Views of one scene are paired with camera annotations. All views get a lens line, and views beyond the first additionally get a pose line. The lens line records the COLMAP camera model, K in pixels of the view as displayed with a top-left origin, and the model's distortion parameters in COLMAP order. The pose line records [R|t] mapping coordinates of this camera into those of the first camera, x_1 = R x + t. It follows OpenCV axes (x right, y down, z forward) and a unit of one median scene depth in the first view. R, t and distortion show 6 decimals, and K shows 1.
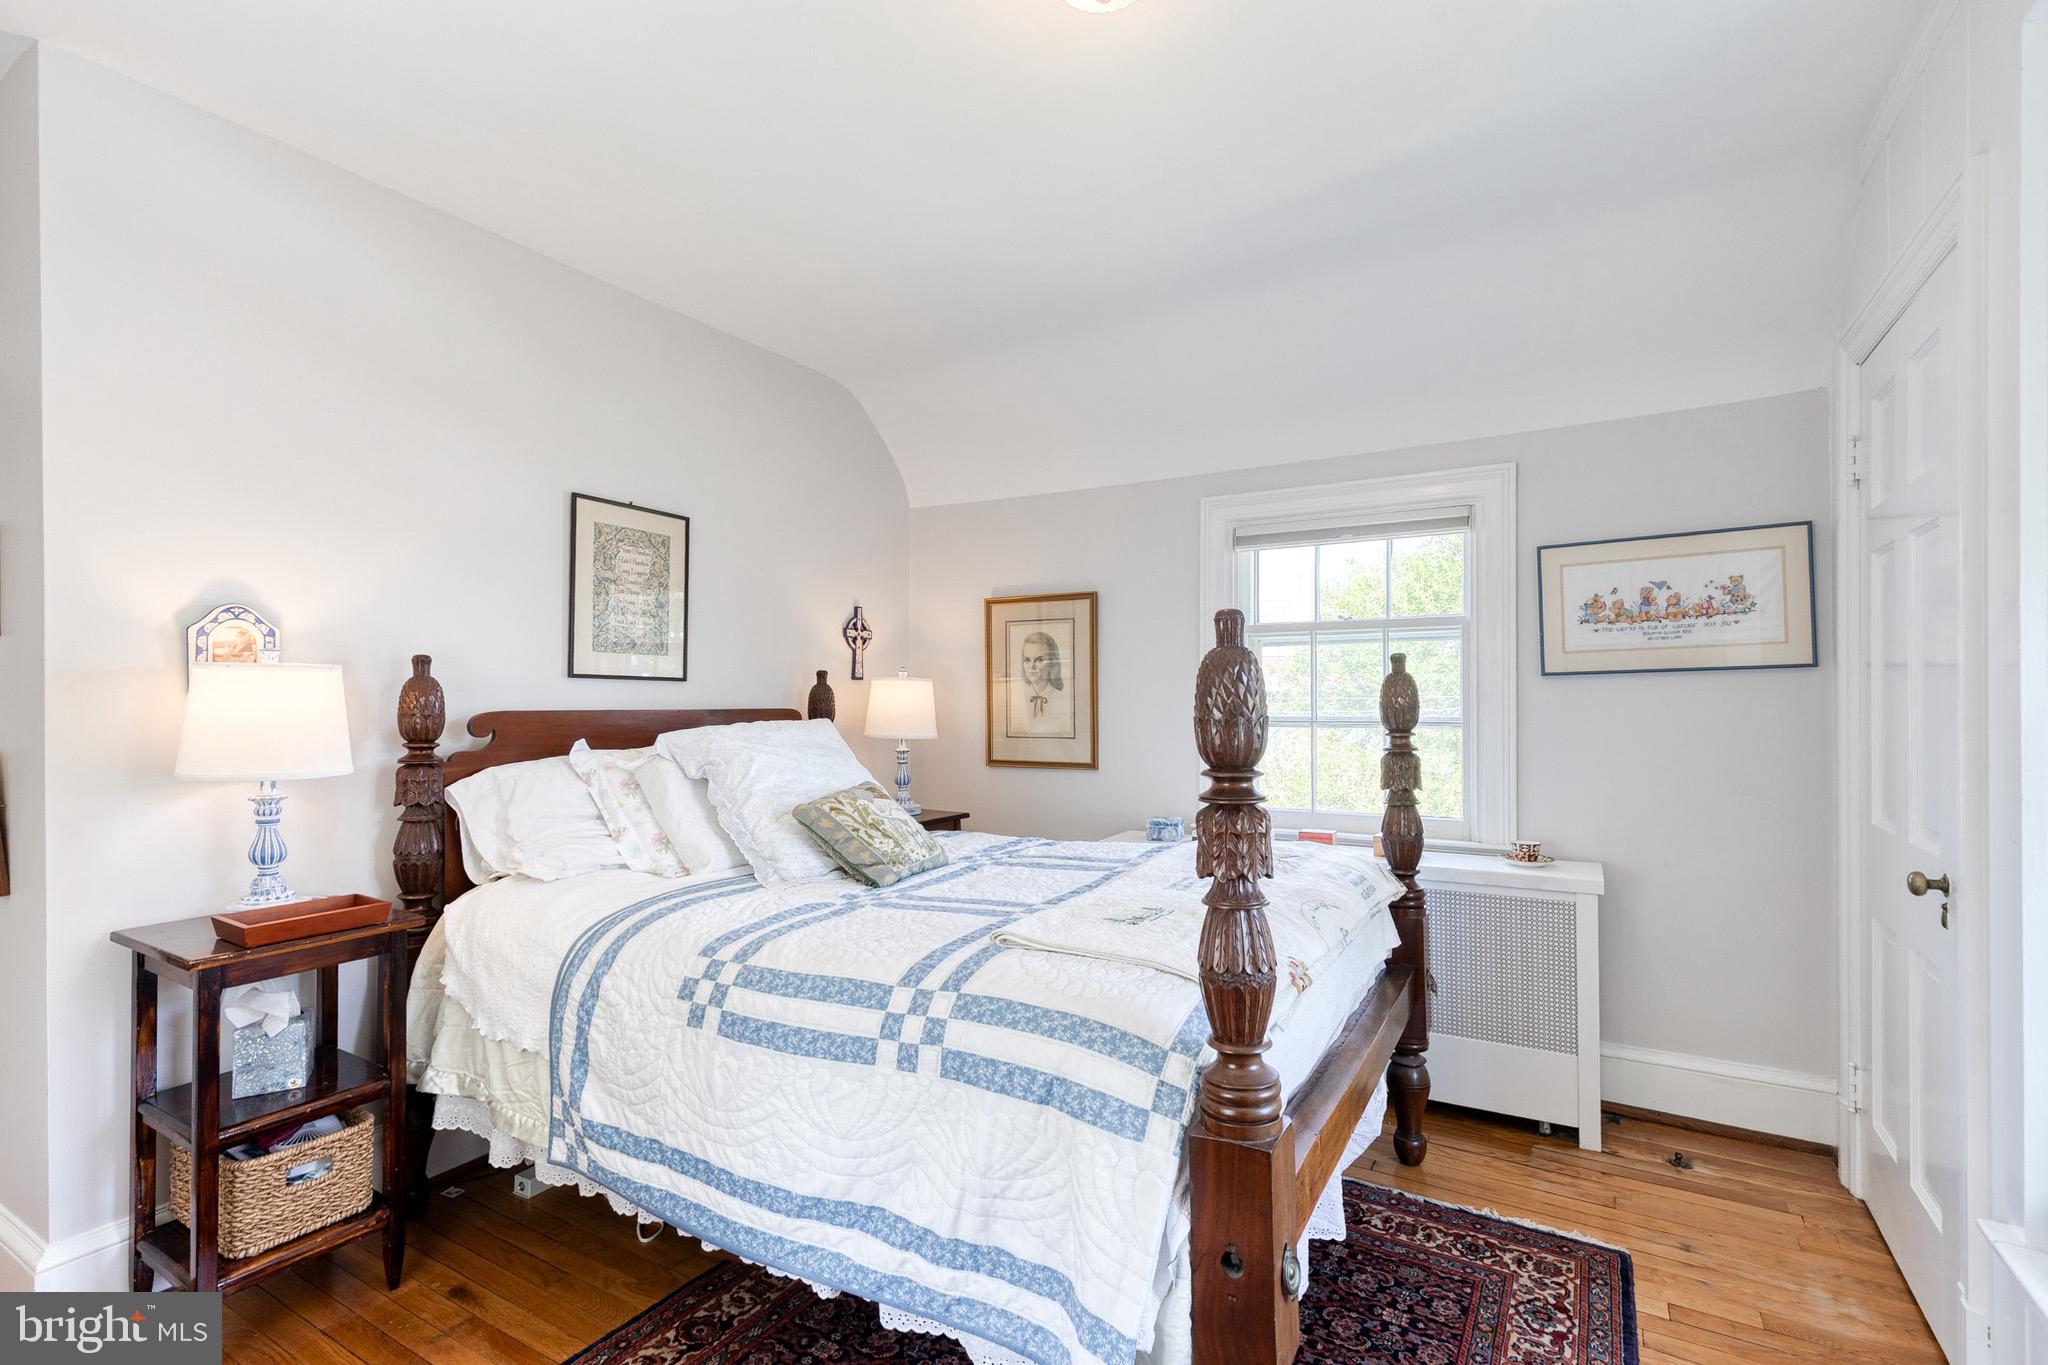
lens RADIAL K [[946.8, 0, 1019.8], [0, 946.8, 686.6], [0, 0, 1]] dist [0.003186, 0.000375]
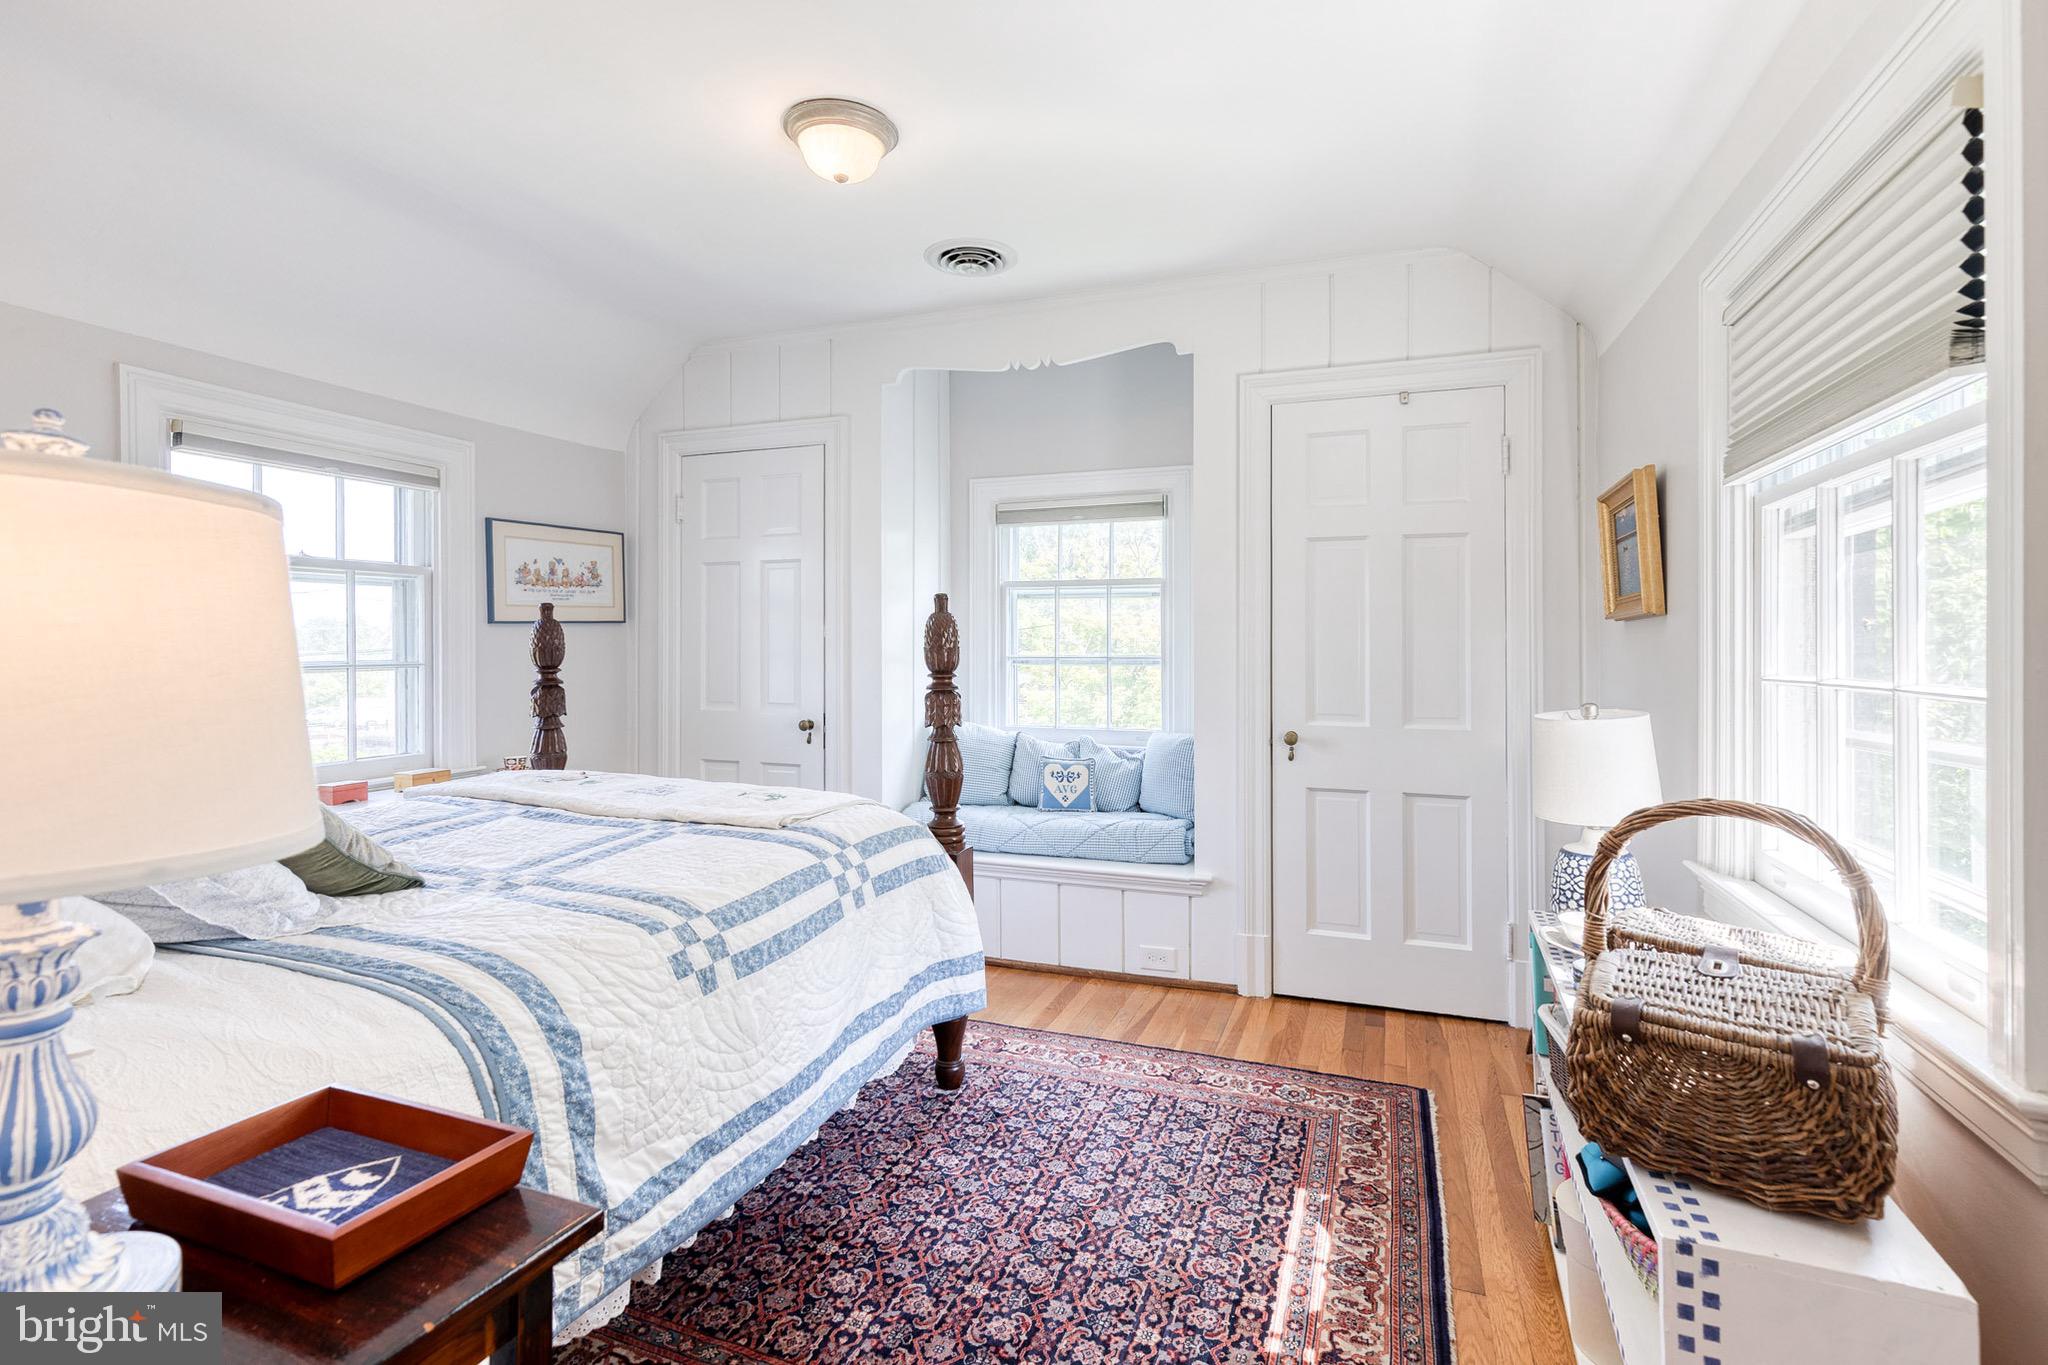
lens RADIAL K [[912.2, 0, 1065.1], [0, 912.2, 642.7], [0, 0, 1]] dist [0.000101, 0.043183]
pose [[-0.190256, 0.004840, 0.981723, -1.165896], [-0.006509, 0.999960, -0.006192, 0.024688], [-0.981713, -0.007568, -0.190217, 0.764508]]
